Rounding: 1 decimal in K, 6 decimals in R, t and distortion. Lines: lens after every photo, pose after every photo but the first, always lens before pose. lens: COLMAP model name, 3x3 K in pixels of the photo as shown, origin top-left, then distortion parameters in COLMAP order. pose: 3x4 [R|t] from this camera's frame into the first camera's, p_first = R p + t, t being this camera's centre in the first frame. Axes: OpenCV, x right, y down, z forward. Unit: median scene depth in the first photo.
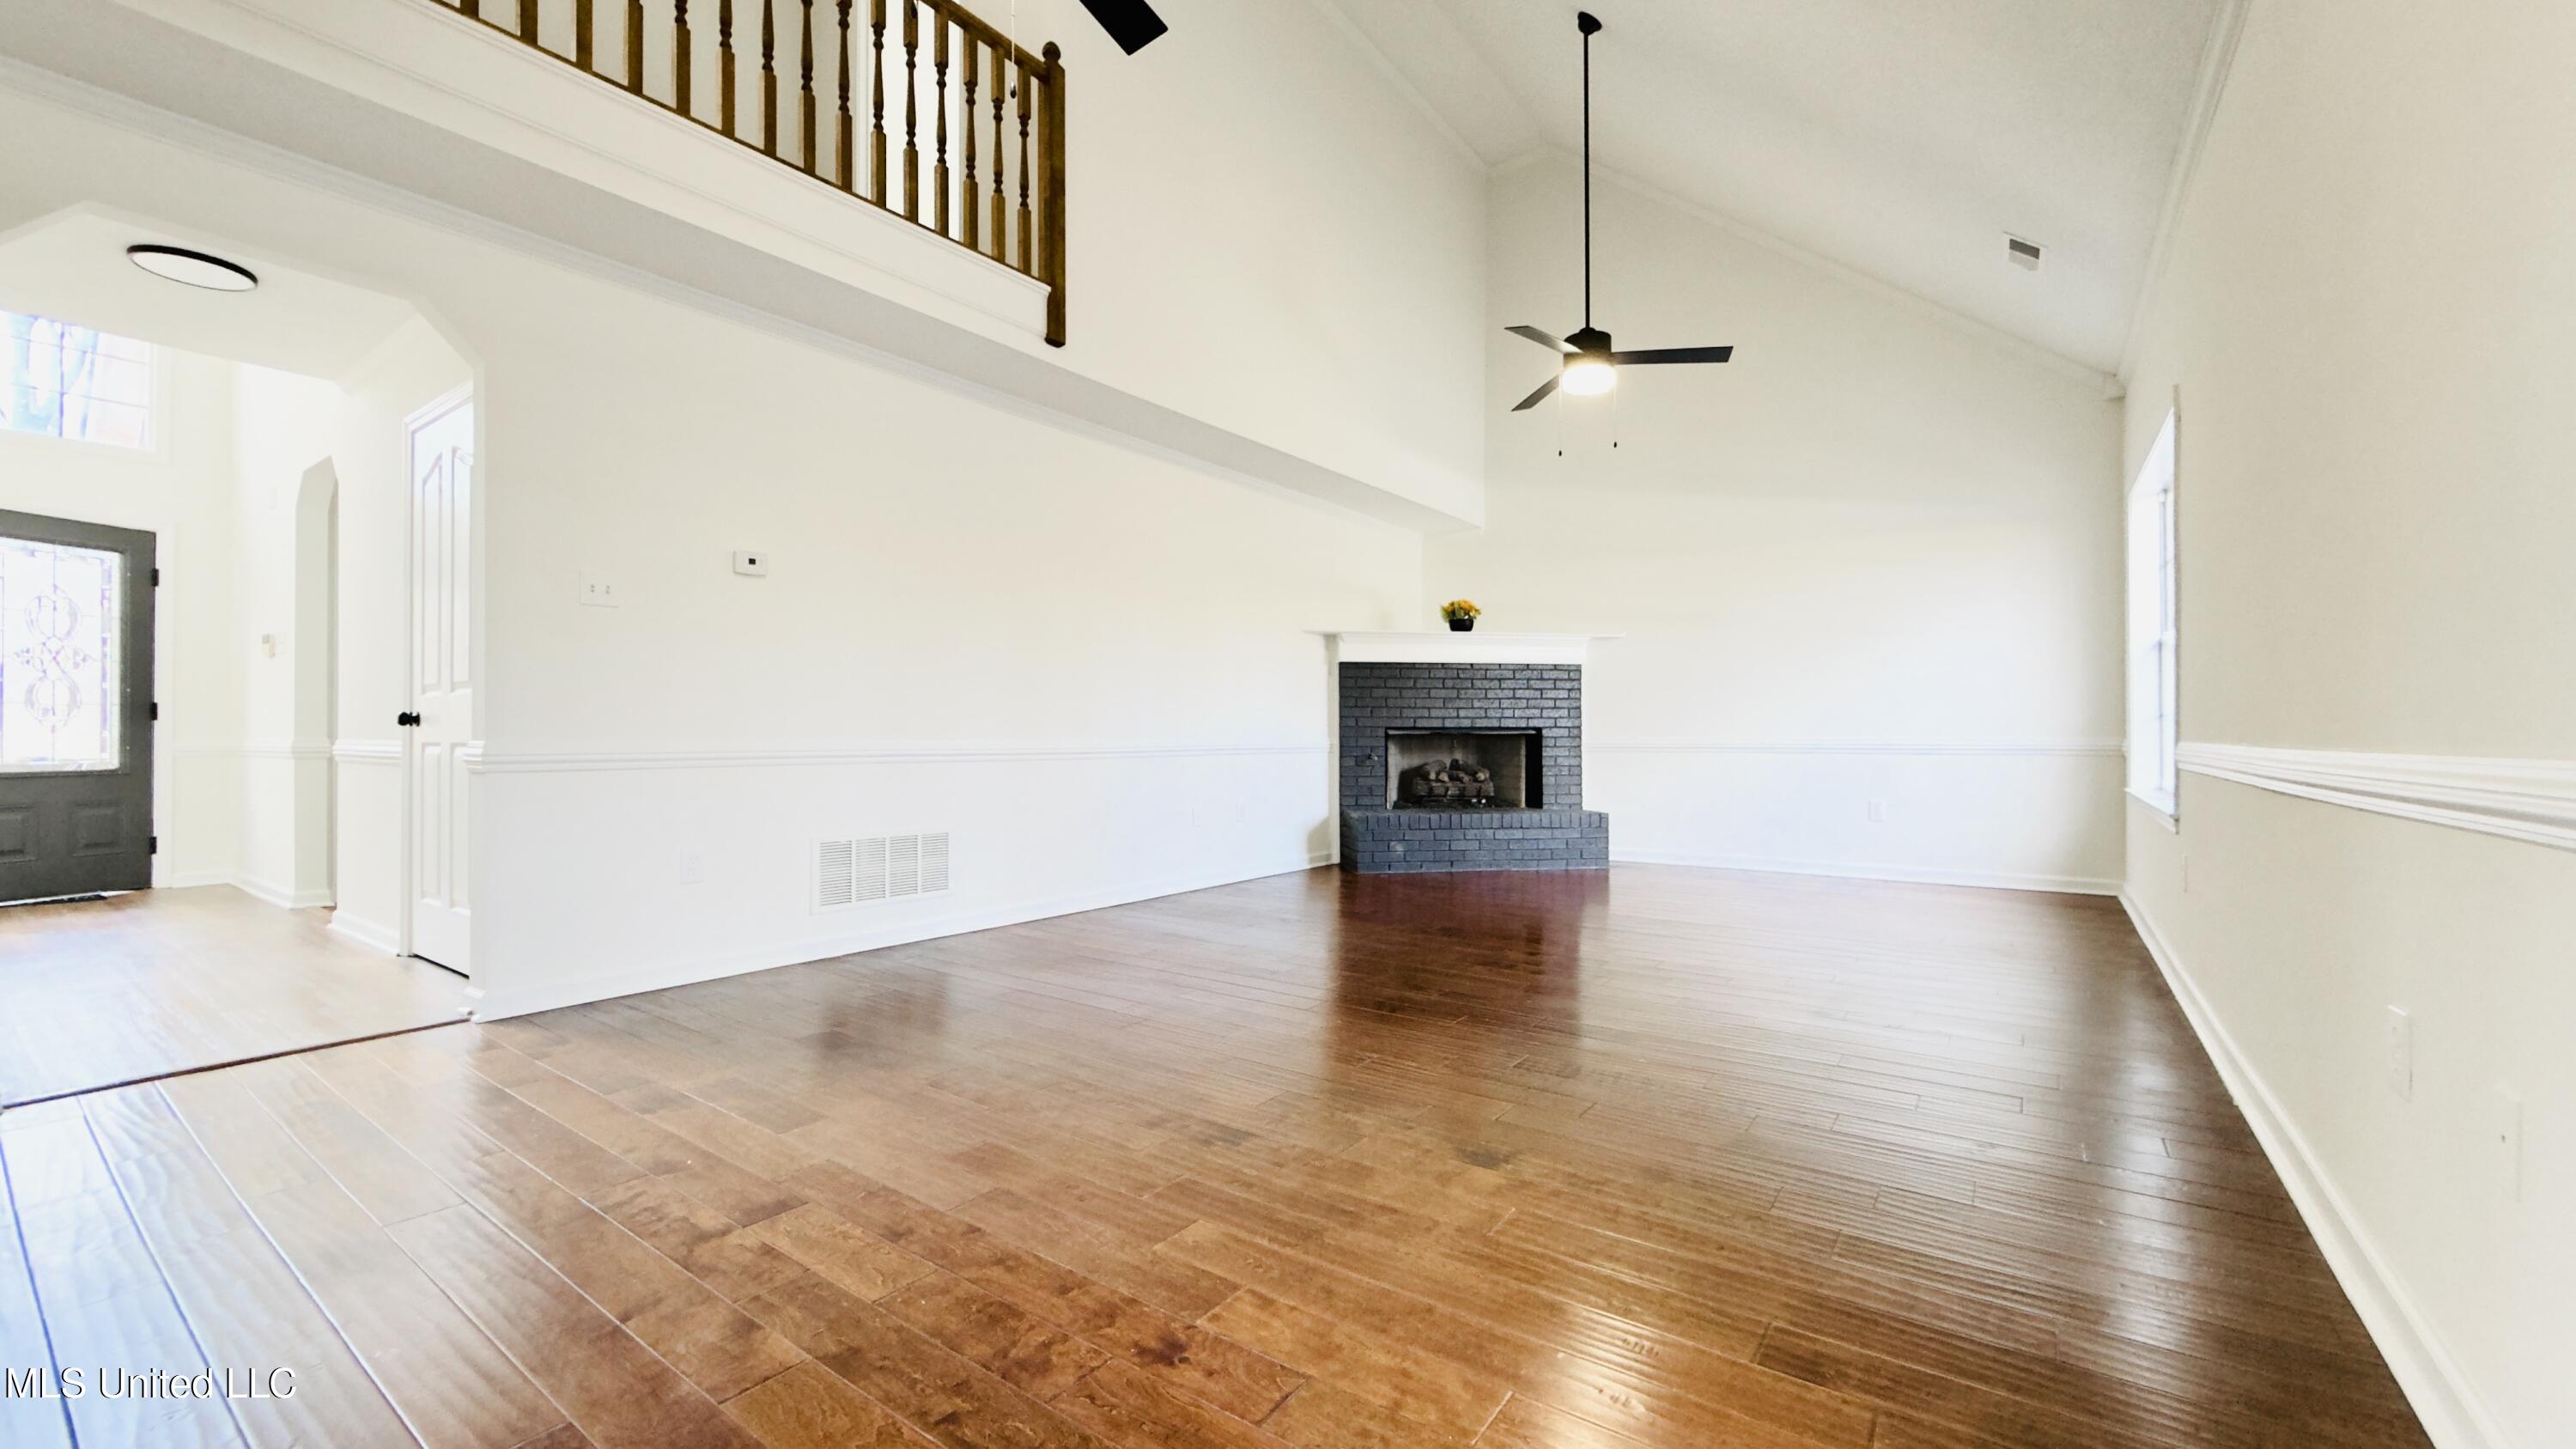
lens RADIAL K [[1025.6, 0, 1288.2], [0, 1025.6, 722.7], [0, 0, 1]] dist [-0.001474, -0.000139]
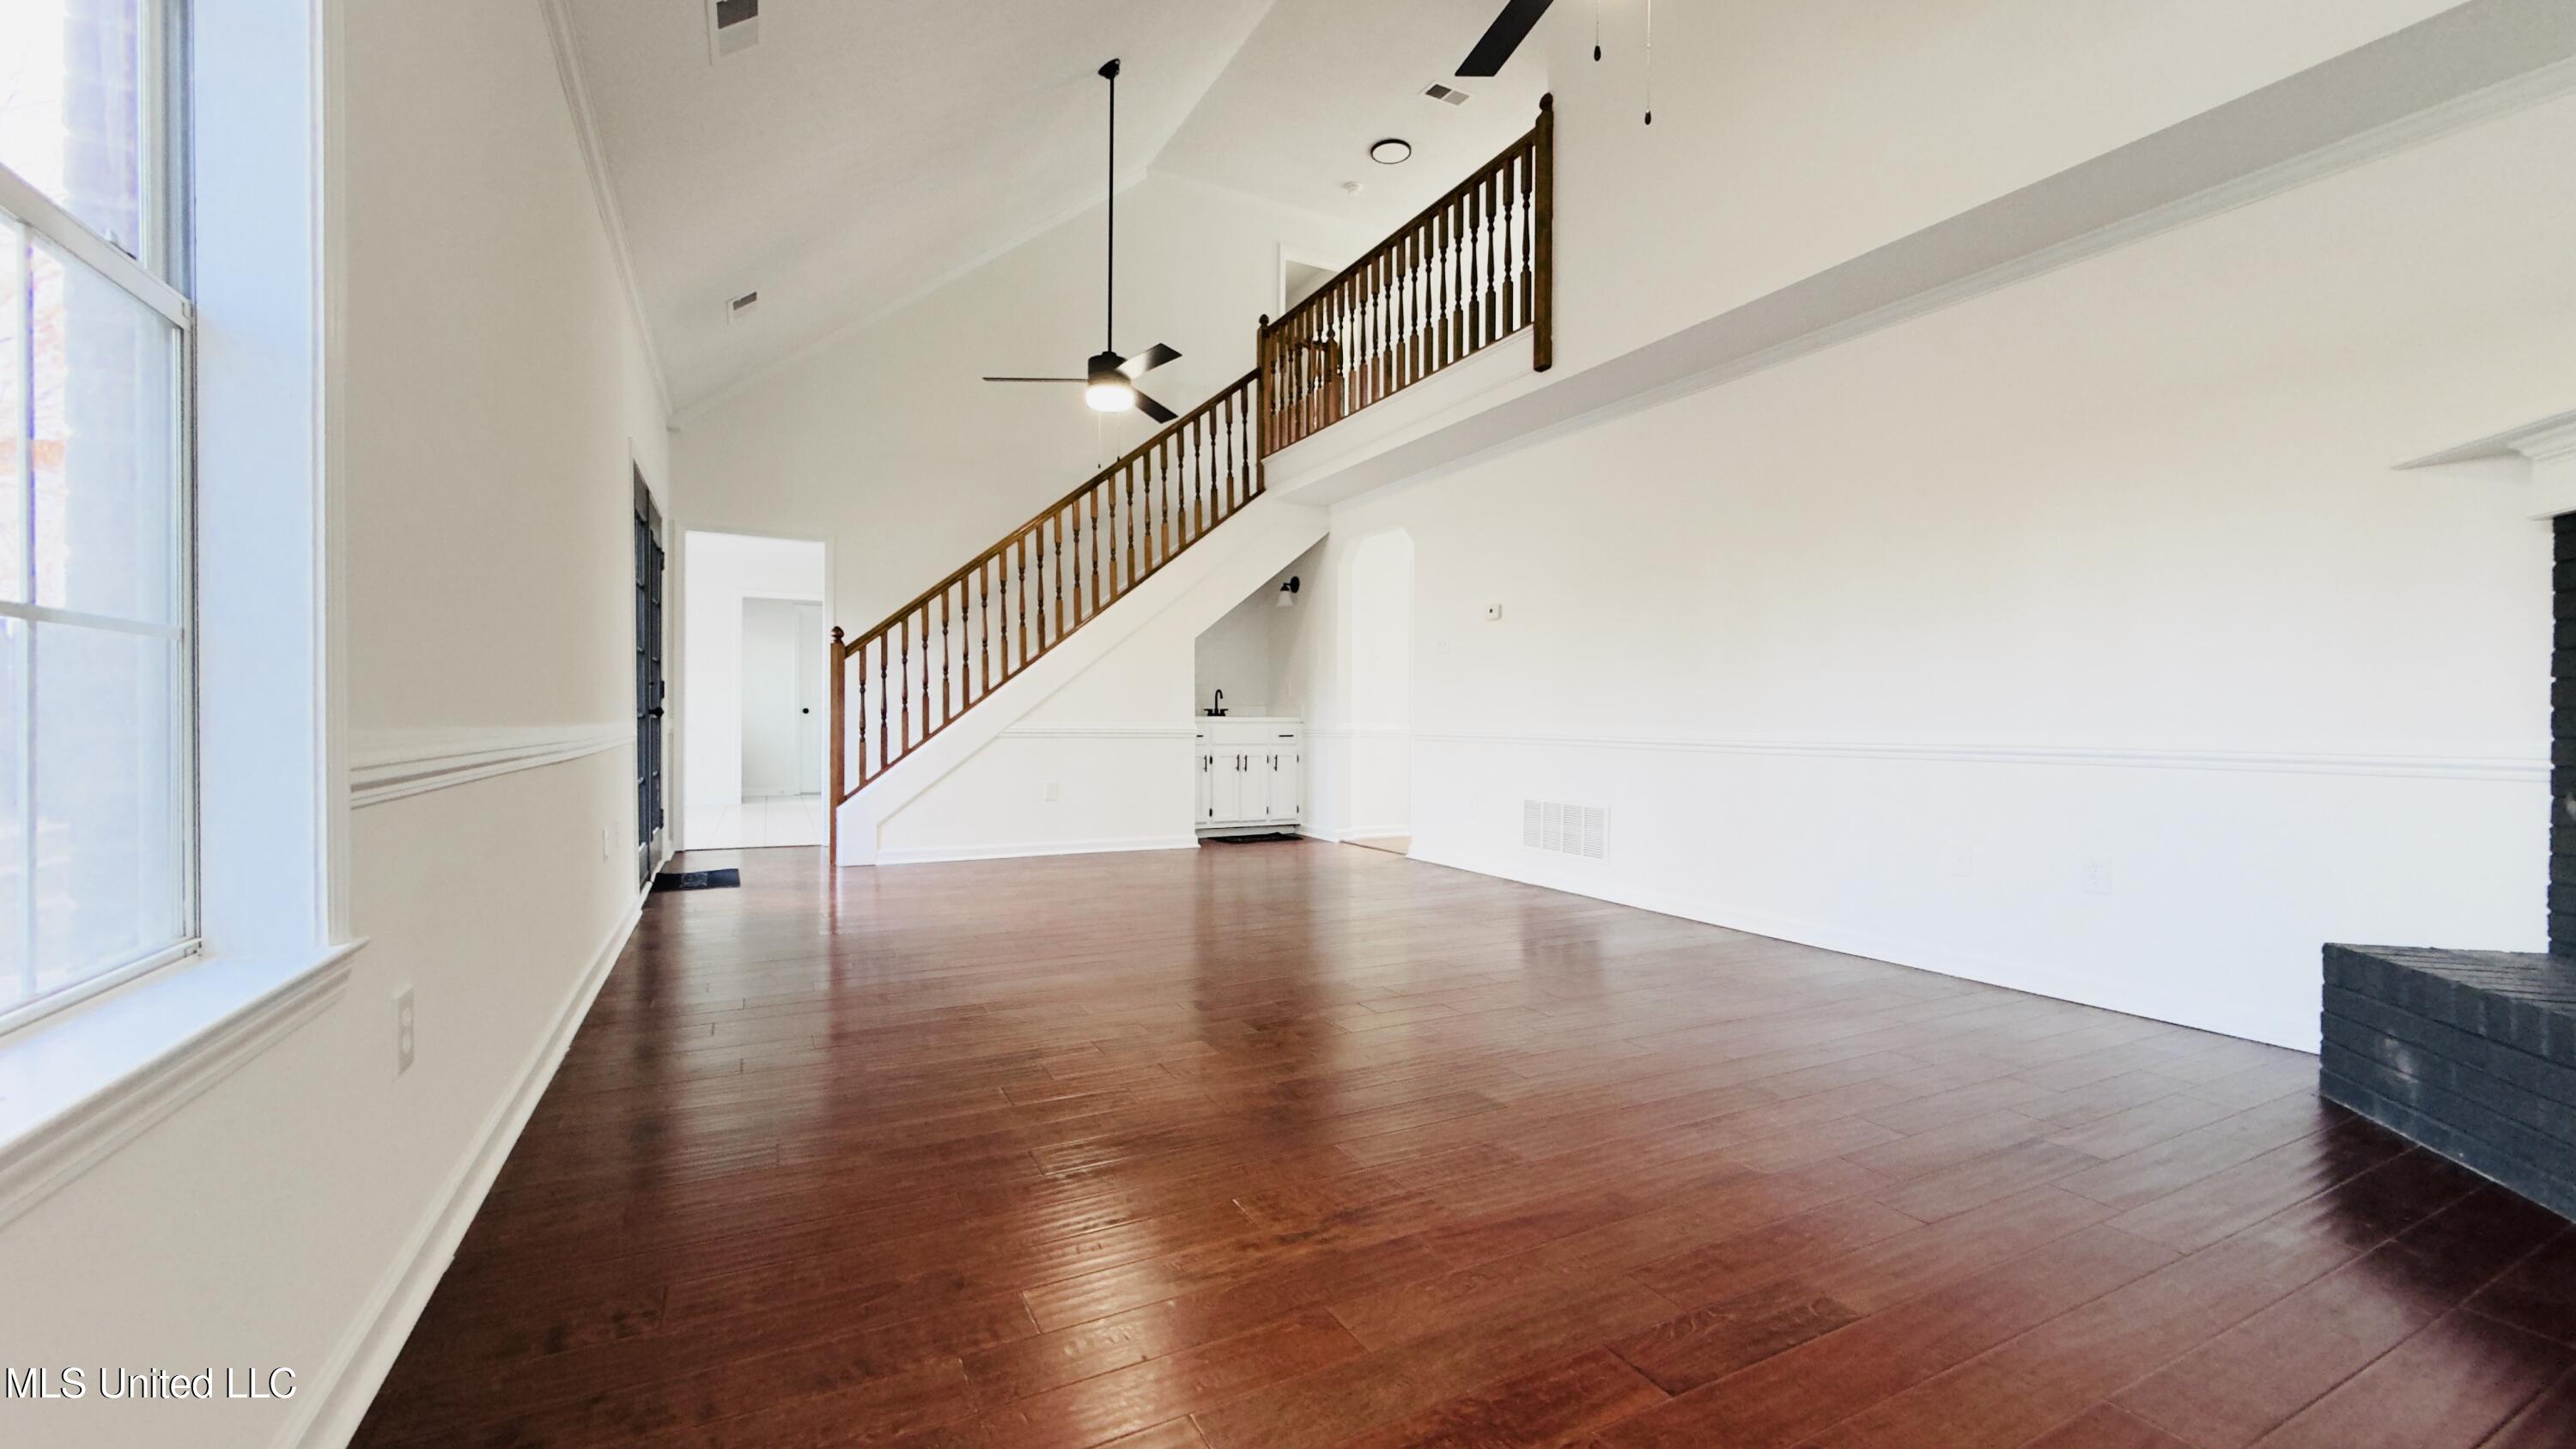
lens RADIAL K [[1025.6, 0, 1290.0], [0, 1025.6, 727.7], [0, 0, 1]] dist [-0.001474, -0.000139]
pose [[-0.481391, 0.001277, -0.876505, 0.873051], [0.003709, 0.999993, -0.000580, 0.016214], [0.876498, -0.003530, -0.481392, 1.297141]]
